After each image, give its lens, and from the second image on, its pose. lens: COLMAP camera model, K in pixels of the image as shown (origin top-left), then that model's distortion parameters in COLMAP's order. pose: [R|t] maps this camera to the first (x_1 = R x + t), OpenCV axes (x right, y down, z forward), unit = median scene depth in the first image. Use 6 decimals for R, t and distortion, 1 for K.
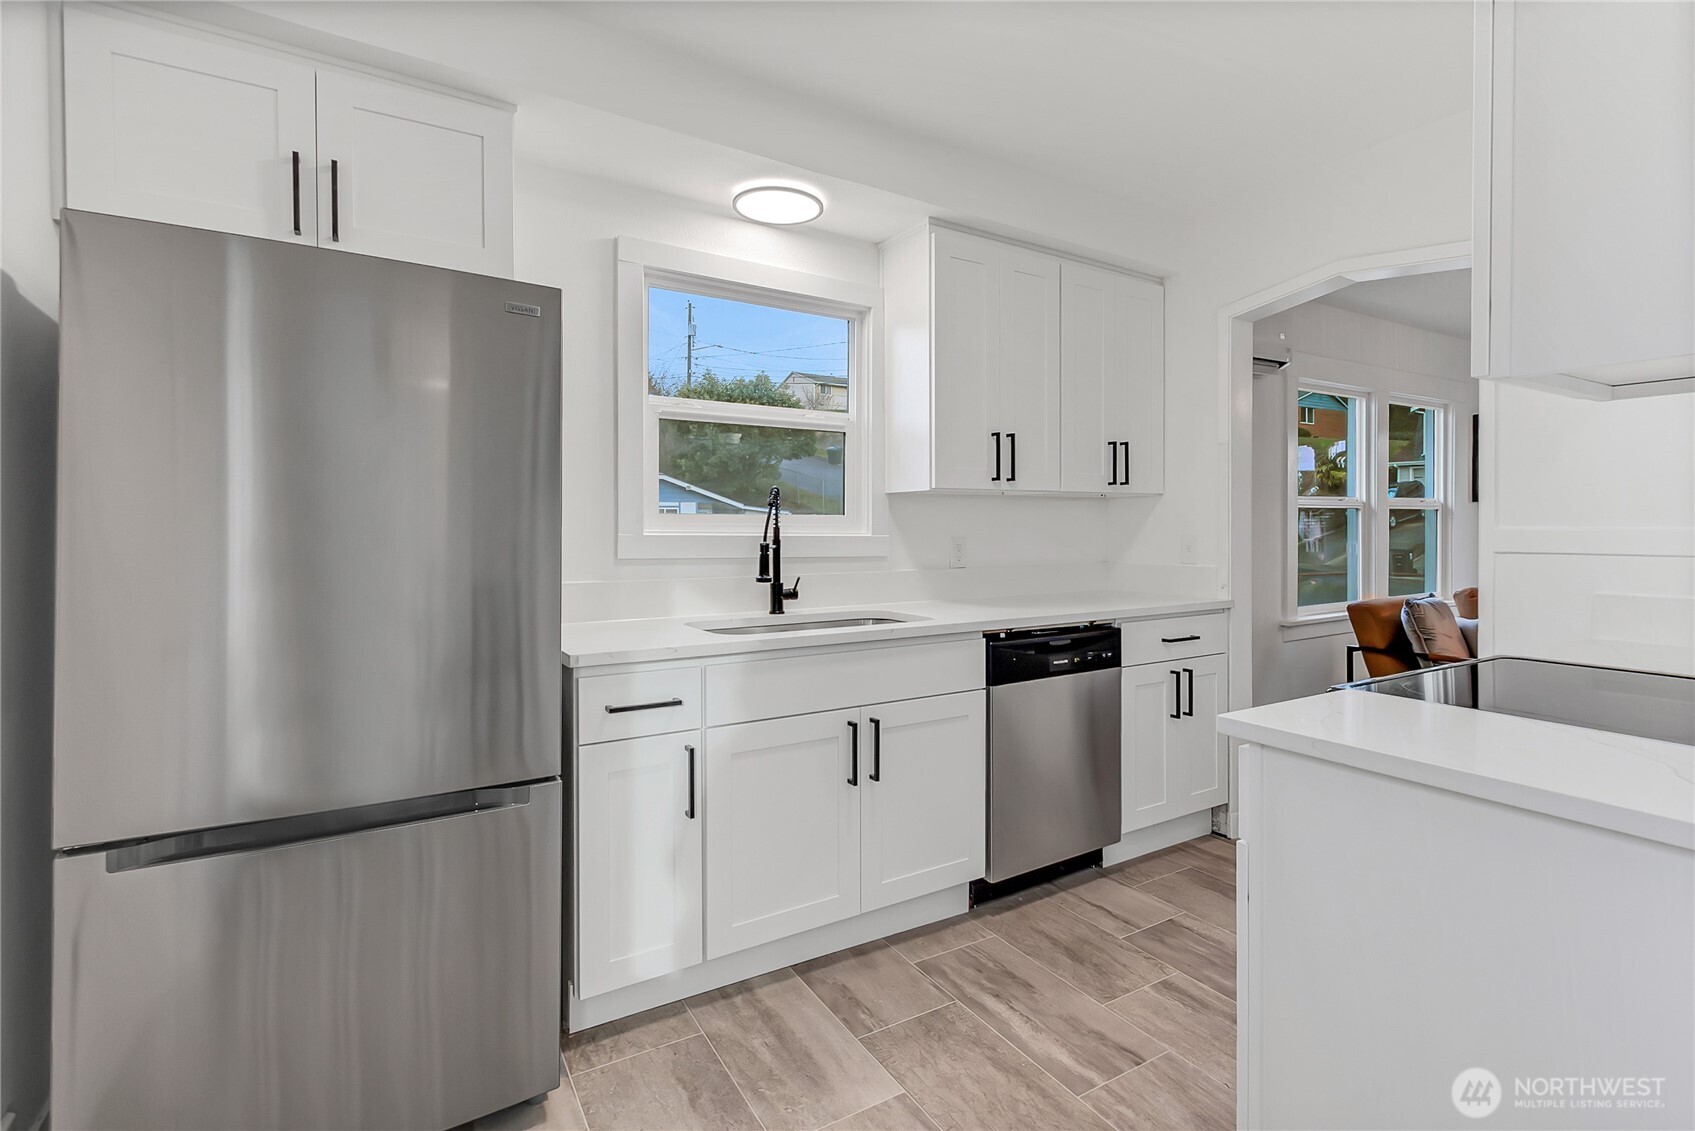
lens RADIAL K [[791.0, 0, 848.2], [0, 791.0, 550.3], [0, 0, 1]] dist [0.003771, 0.000655]
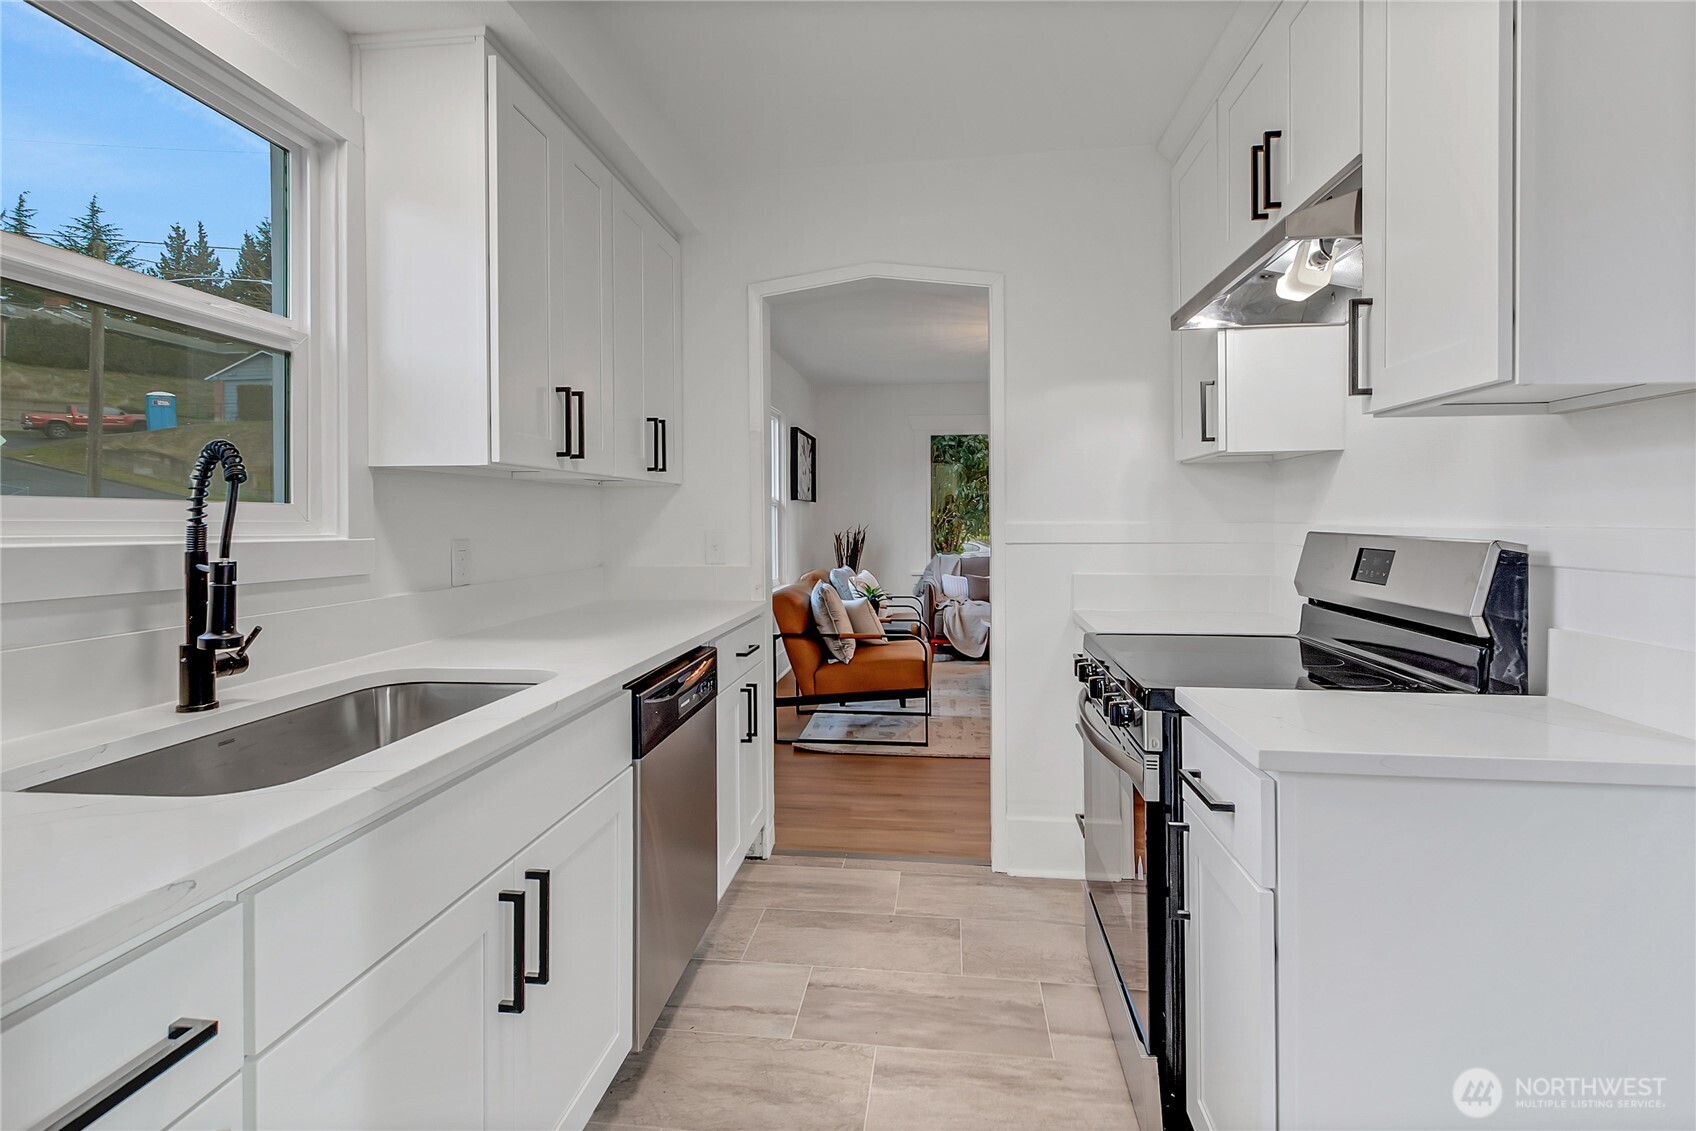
lens RADIAL K [[802.0, 0, 848.1], [0, 802.0, 528.4], [0, 0, 1]] dist [0.011953, 0.000190]
pose [[0.617412, -0.009720, 0.786580, -0.220949], [0.026331, 0.999619, -0.008315, -0.012987], [-0.786199, 0.025845, 0.617433, 0.383568]]
